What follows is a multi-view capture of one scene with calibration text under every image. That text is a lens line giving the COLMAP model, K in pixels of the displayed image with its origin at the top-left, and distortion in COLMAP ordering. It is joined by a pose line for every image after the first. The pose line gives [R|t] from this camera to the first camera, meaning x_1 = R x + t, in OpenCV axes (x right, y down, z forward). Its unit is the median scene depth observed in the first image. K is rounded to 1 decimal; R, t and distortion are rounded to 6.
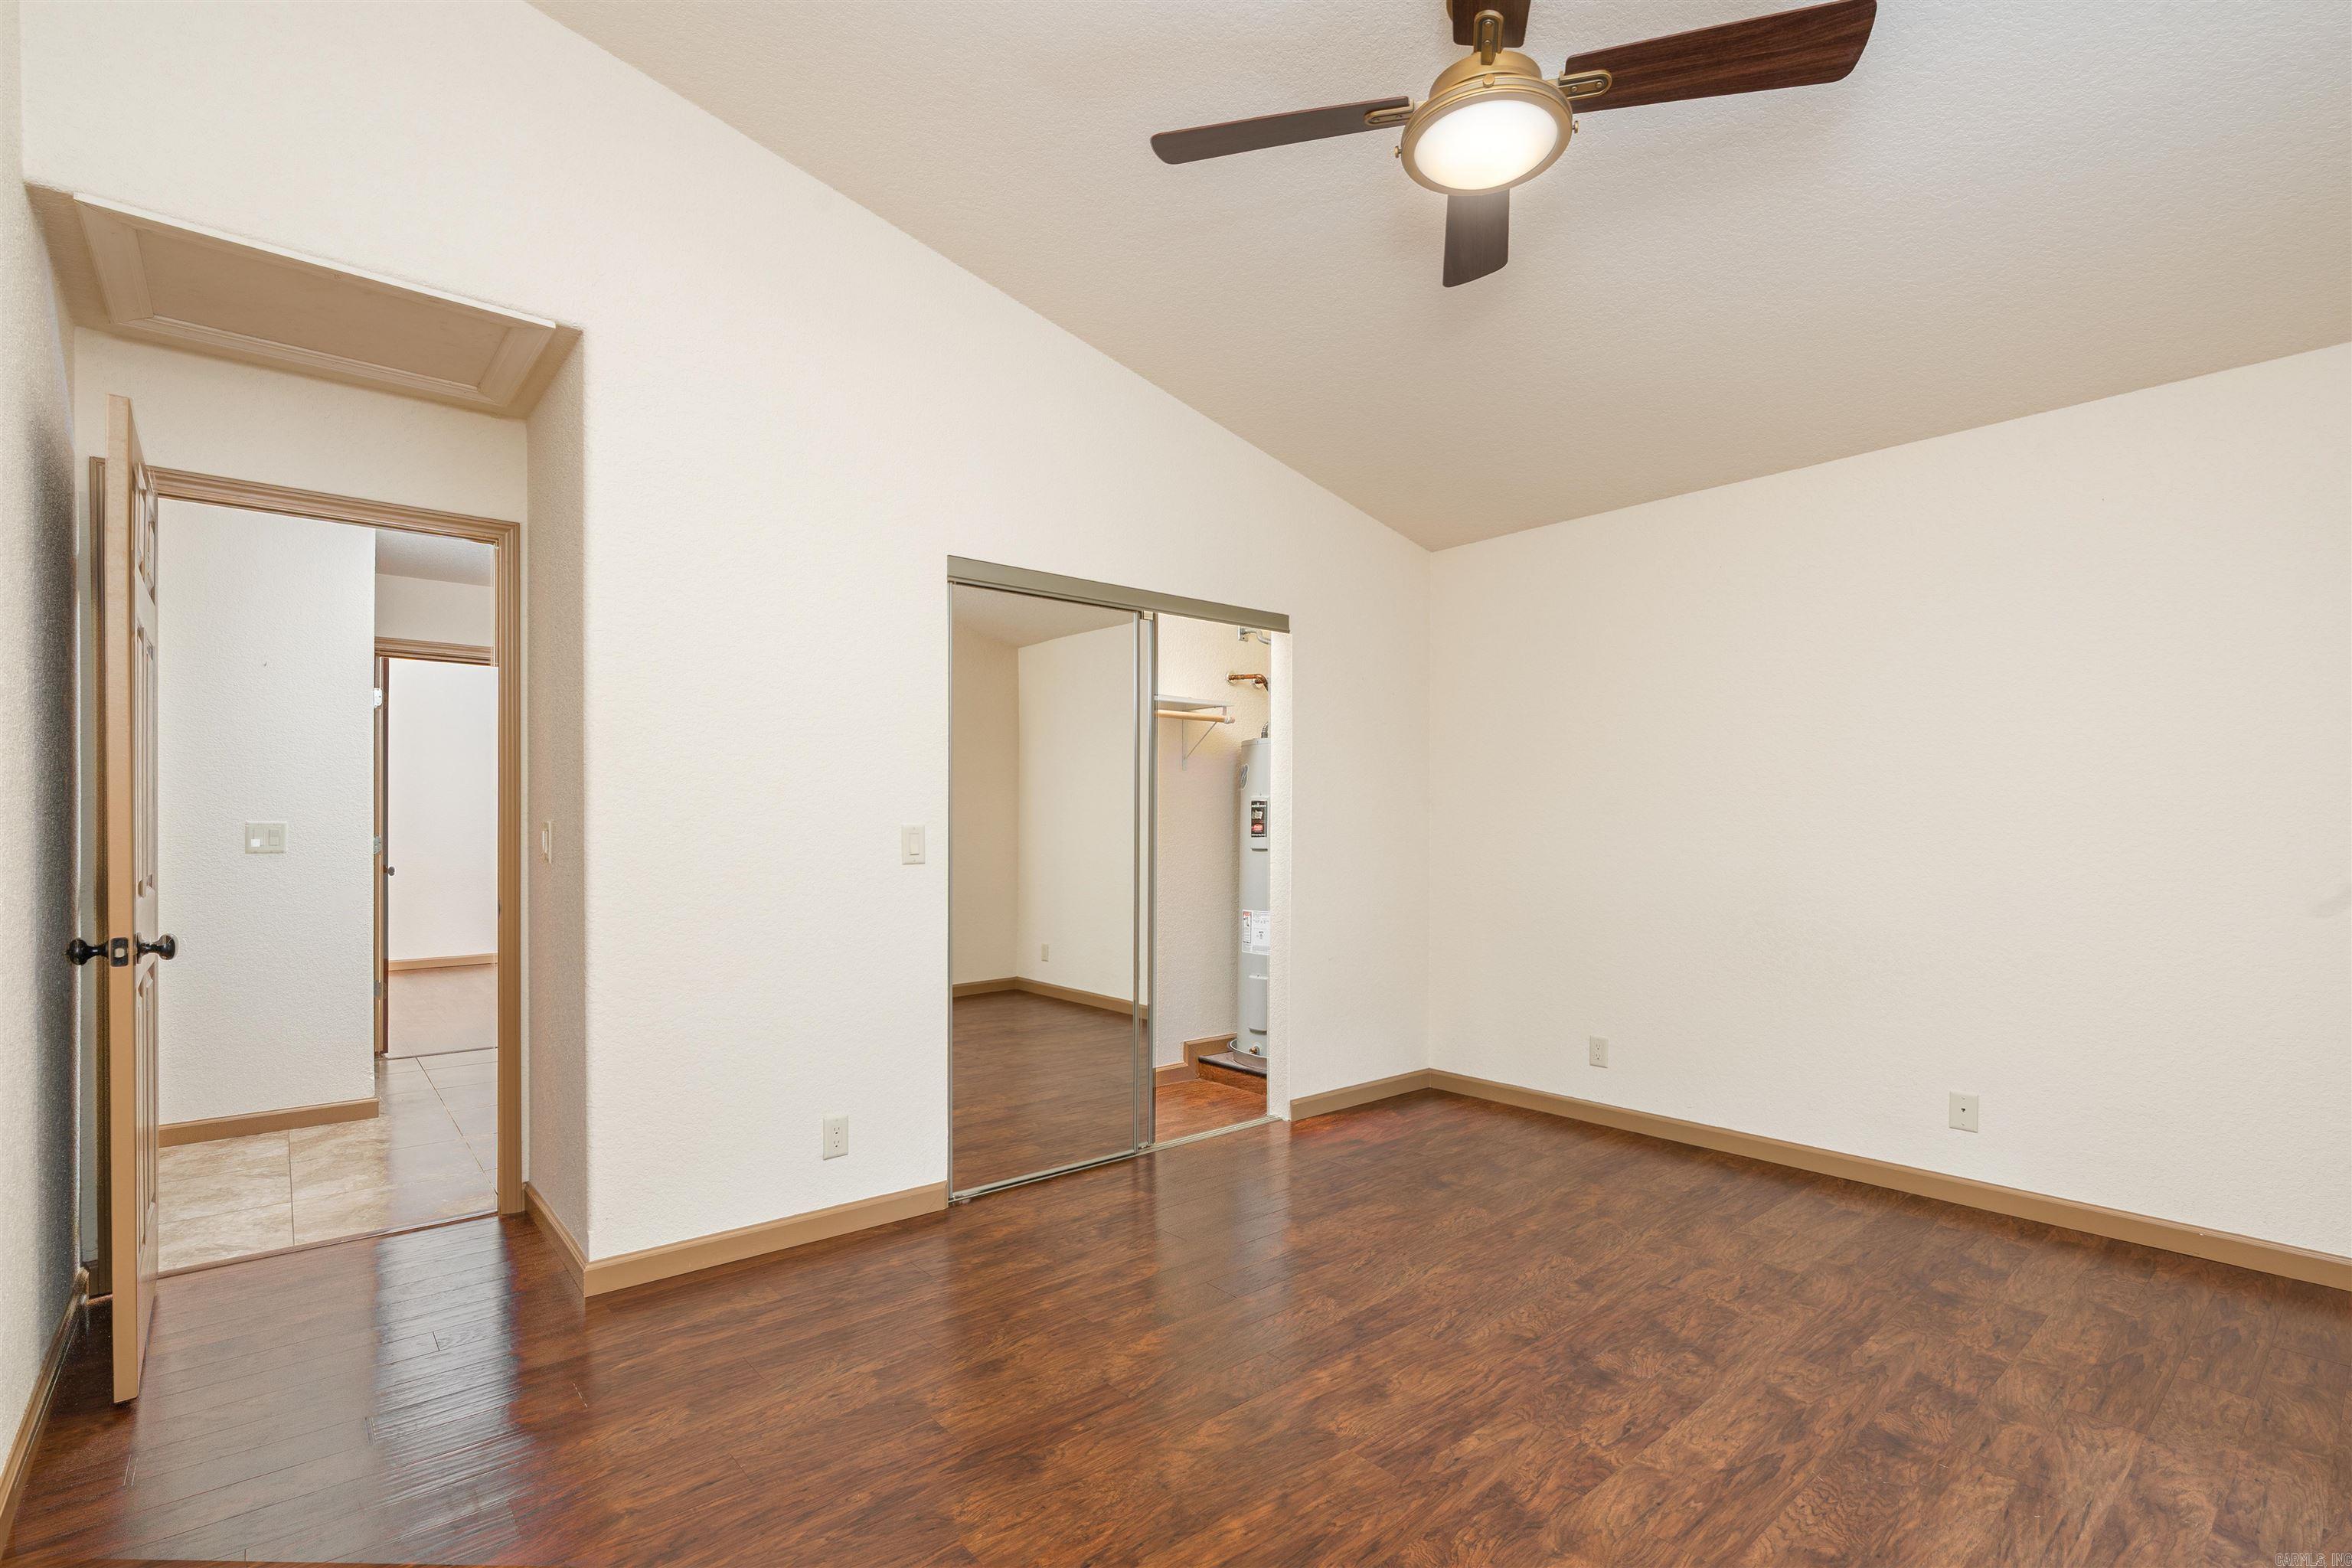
lens RADIAL K [[1077.2, 0, 1171.6], [0, 1077.2, 804.8], [0, 0, 1]] dist [-0.008126, -0.000051]
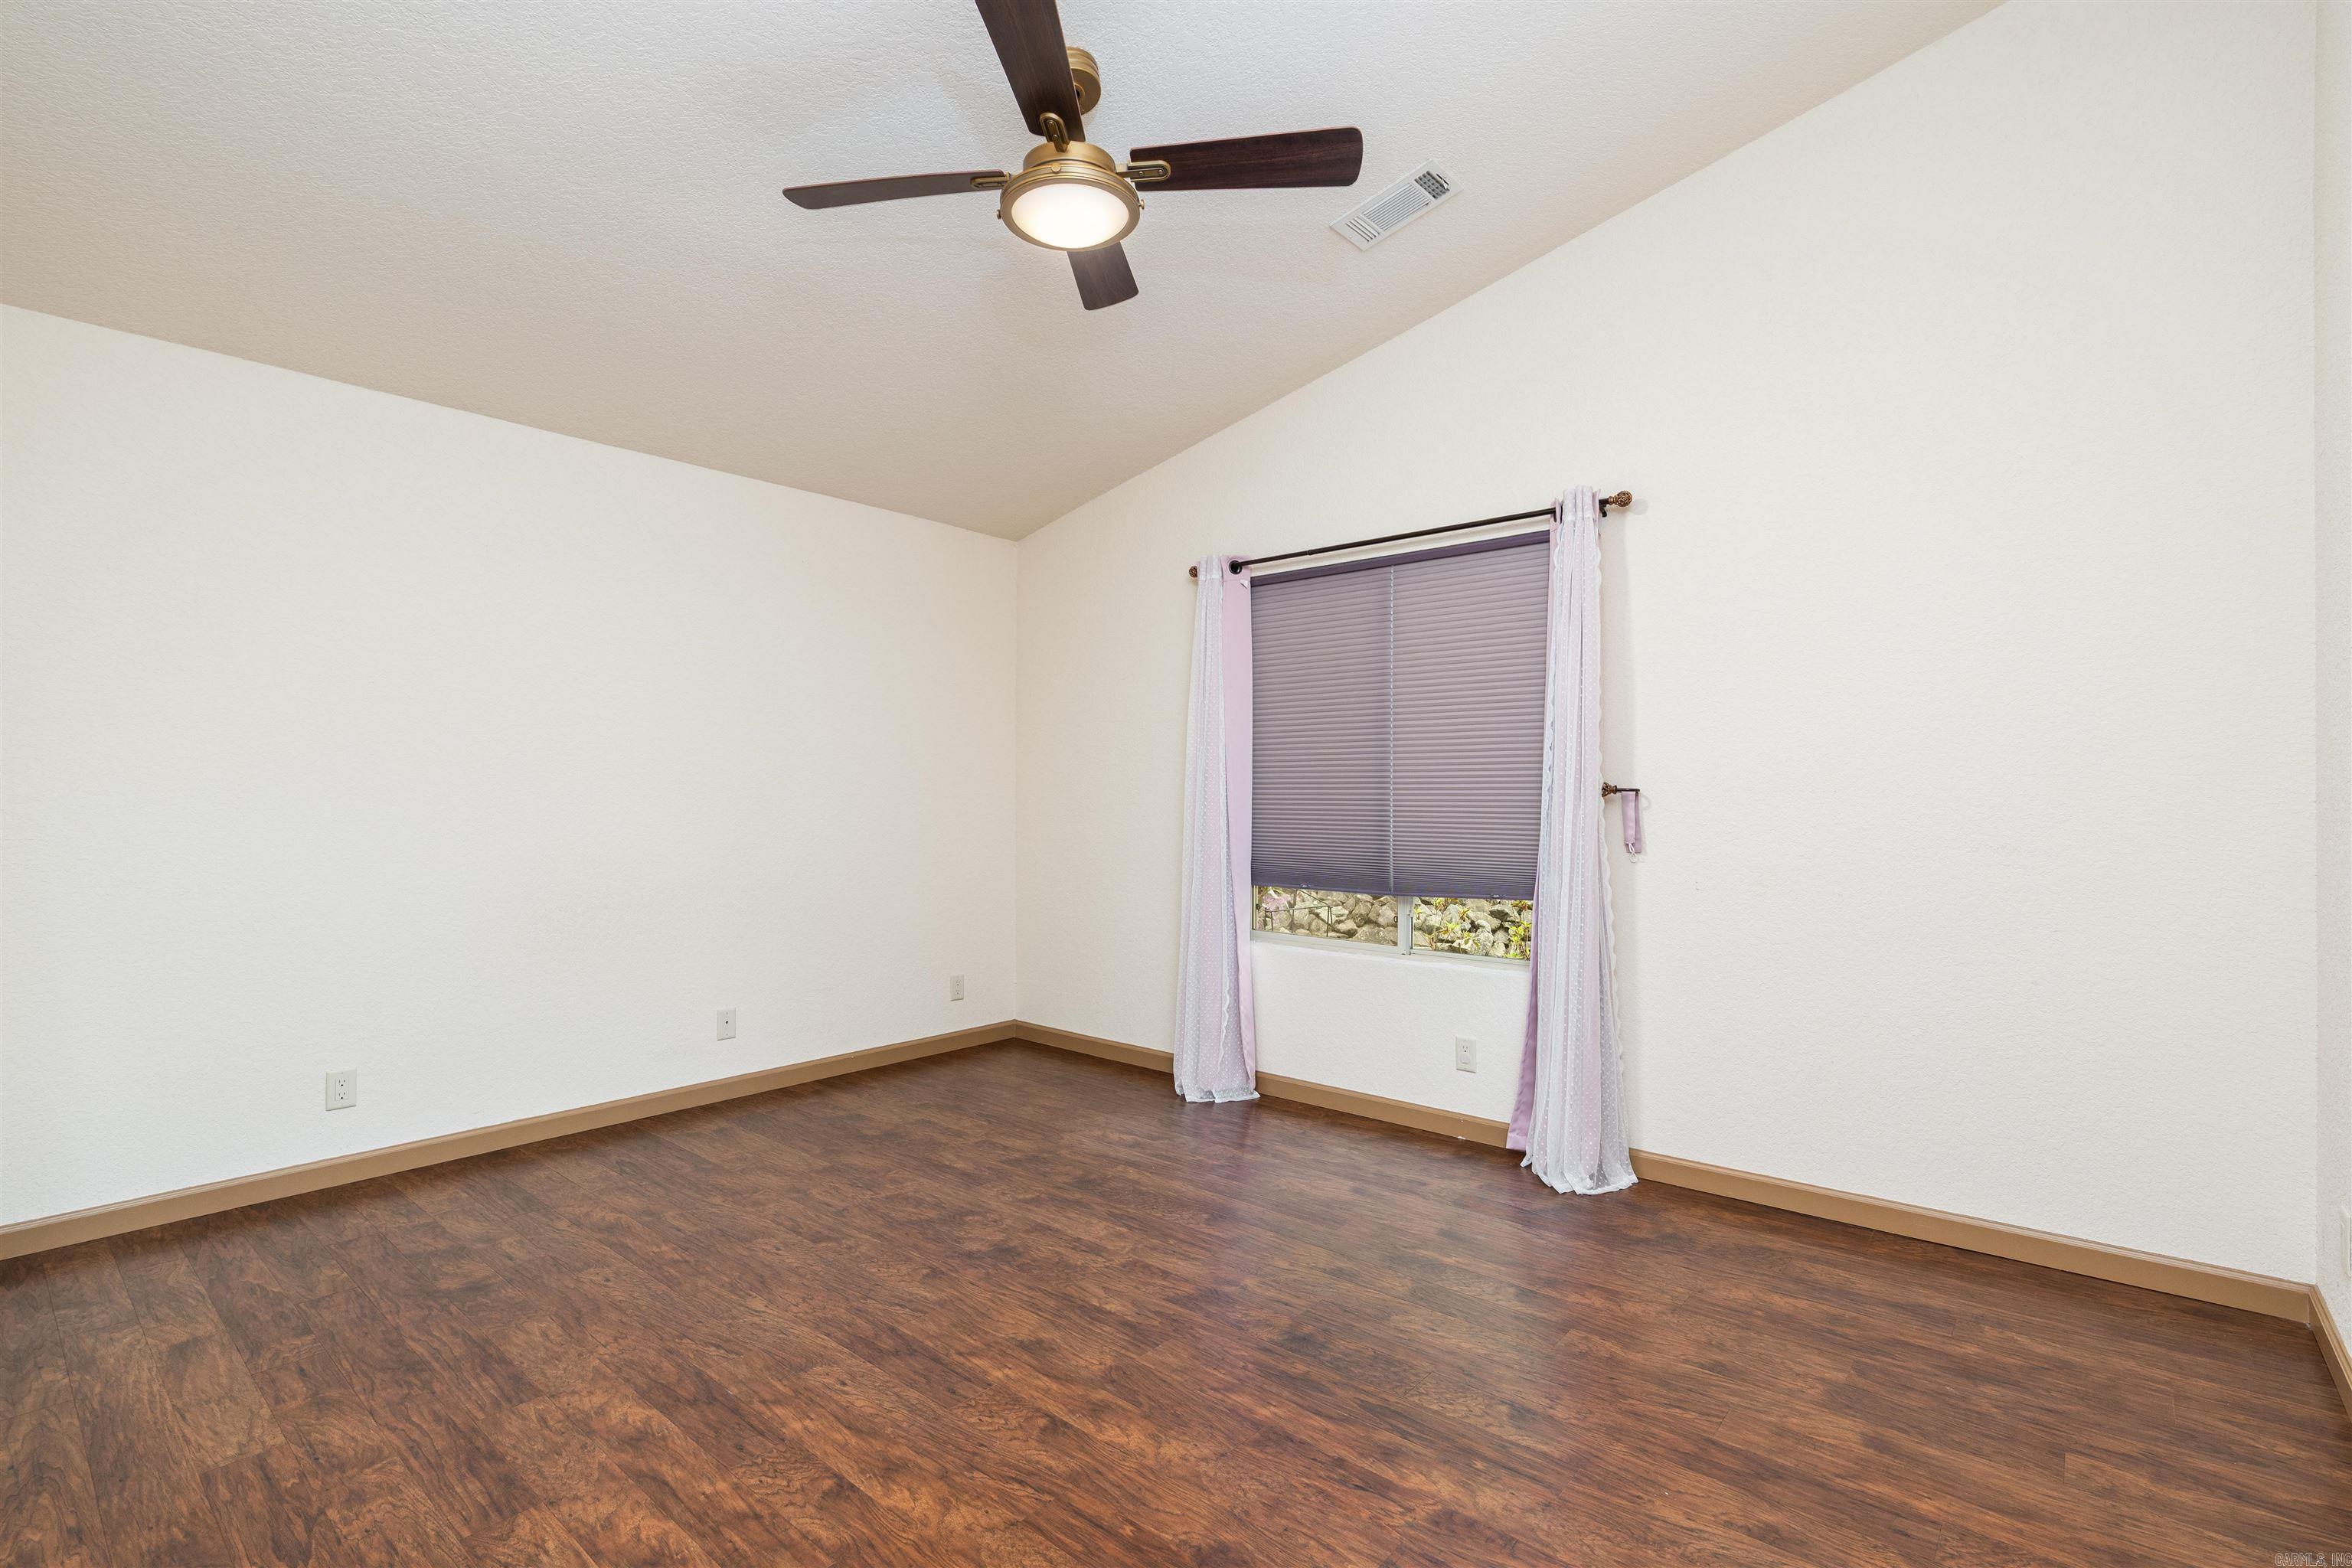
lens RADIAL K [[1077.2, 0, 1172.7], [0, 1077.2, 786.4], [0, 0, 1]] dist [-0.008126, -0.000051]
pose [[-0.140065, 0.001541, 0.990141, -0.725924], [-0.016208, 0.999861, -0.003849, 0.013080], [-0.990010, -0.016587, -0.140021, 0.877167]]
